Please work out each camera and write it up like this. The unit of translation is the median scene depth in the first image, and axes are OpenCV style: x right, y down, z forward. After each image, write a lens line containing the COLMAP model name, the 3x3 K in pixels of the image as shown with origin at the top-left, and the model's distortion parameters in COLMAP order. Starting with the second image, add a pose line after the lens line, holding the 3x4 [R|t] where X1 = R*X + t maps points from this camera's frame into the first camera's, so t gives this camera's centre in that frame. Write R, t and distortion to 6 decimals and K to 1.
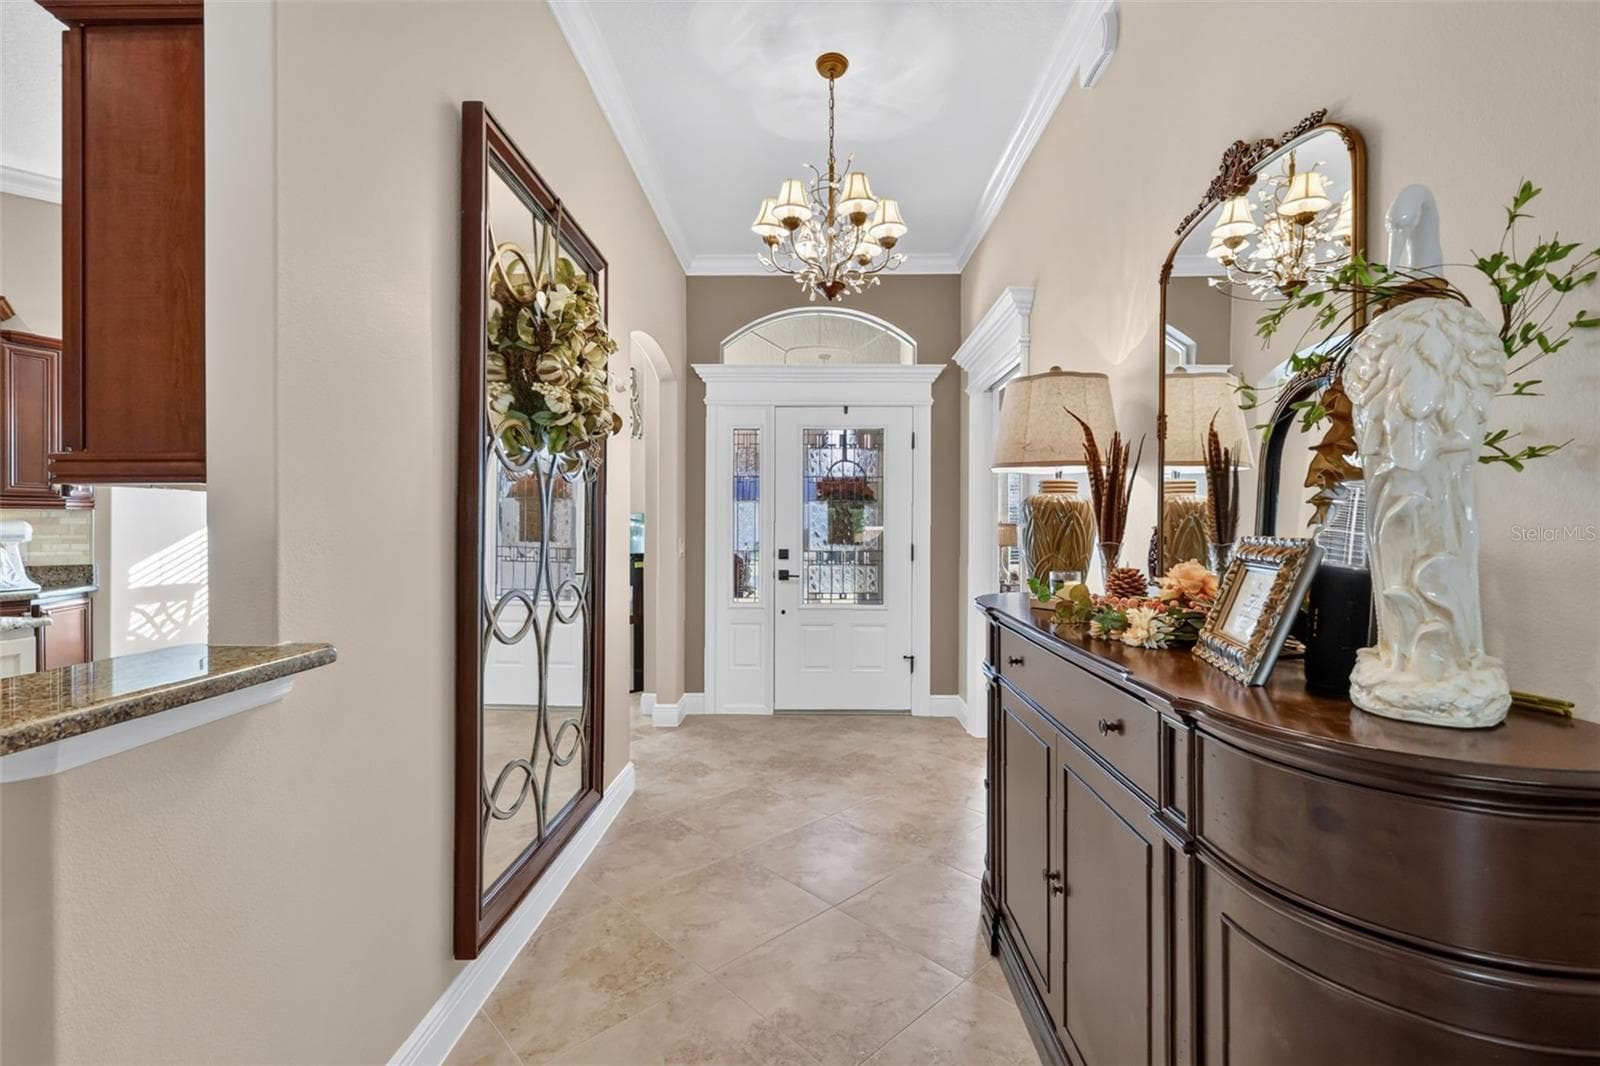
lens RADIAL K [[706.3, 0, 816.0], [0, 706.3, 527.0], [0, 0, 1]] dist [-0.016697, -0.000921]
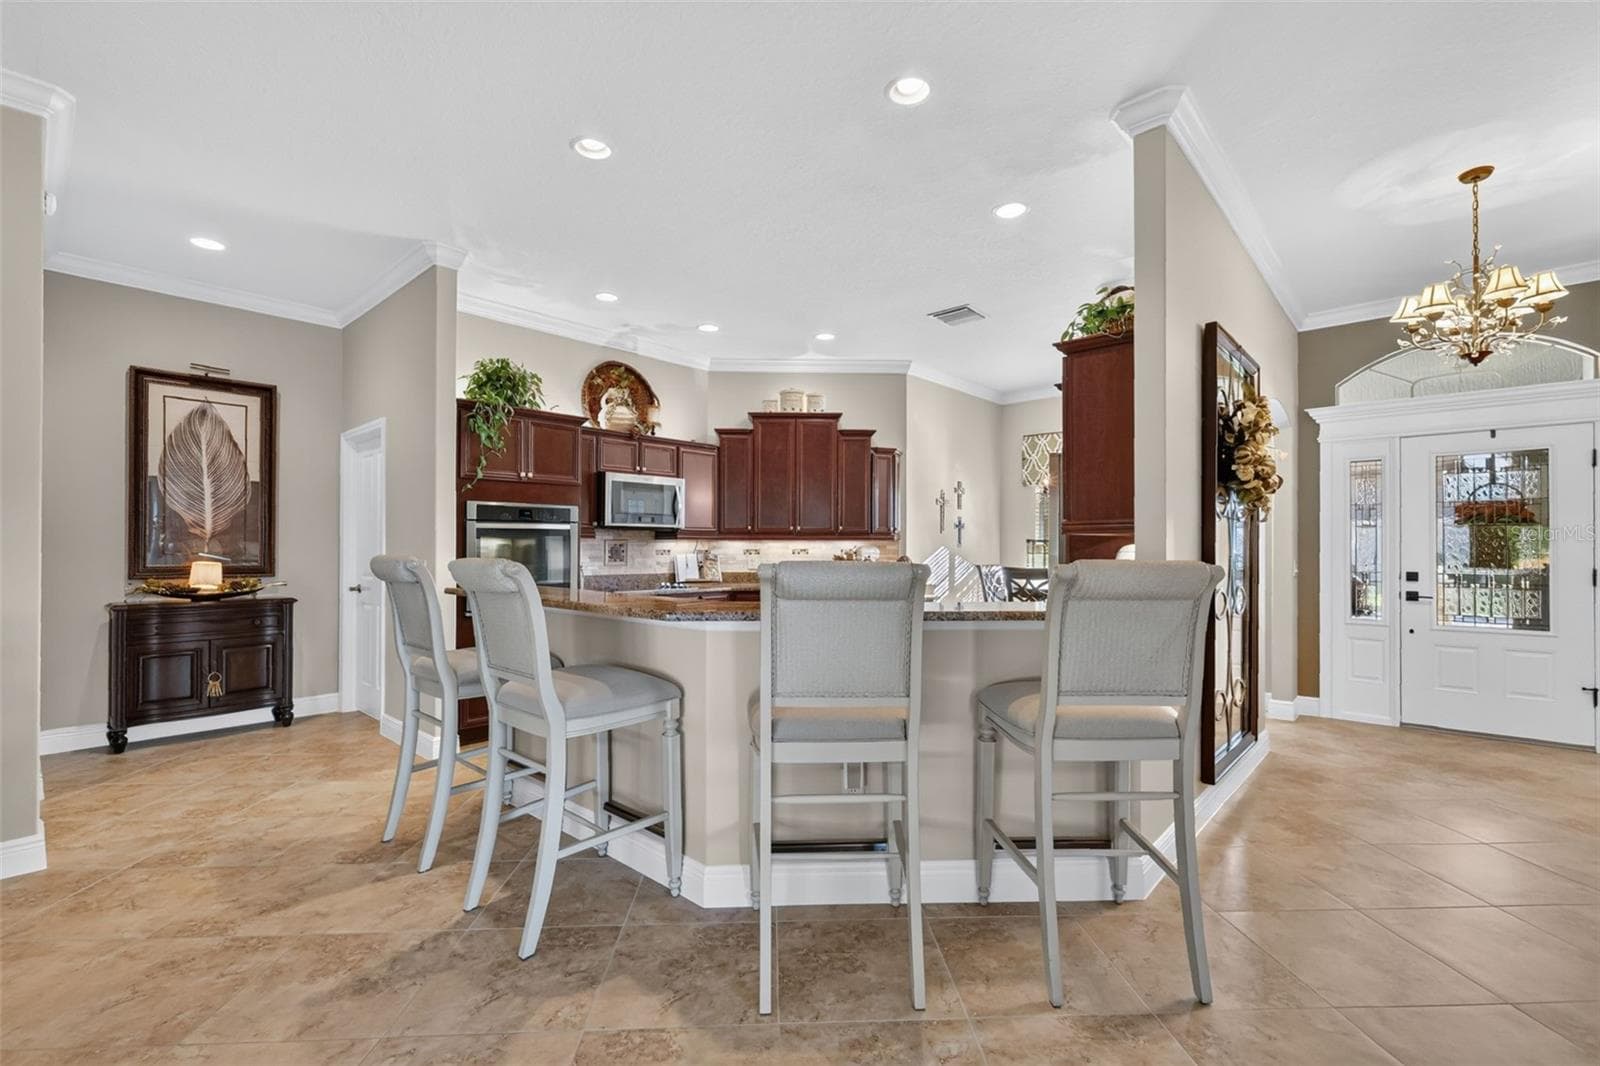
lens RADIAL K [[698.2, 0, 807.6], [0, 698.2, 544.3], [0, 0, 1]] dist [0.005886, -0.001179]
pose [[0.743283, -0.006134, -0.668949, -0.017850], [0.000006, 0.999958, -0.009163, -0.000049], [0.668977, 0.006807, 0.743252, -0.423263]]
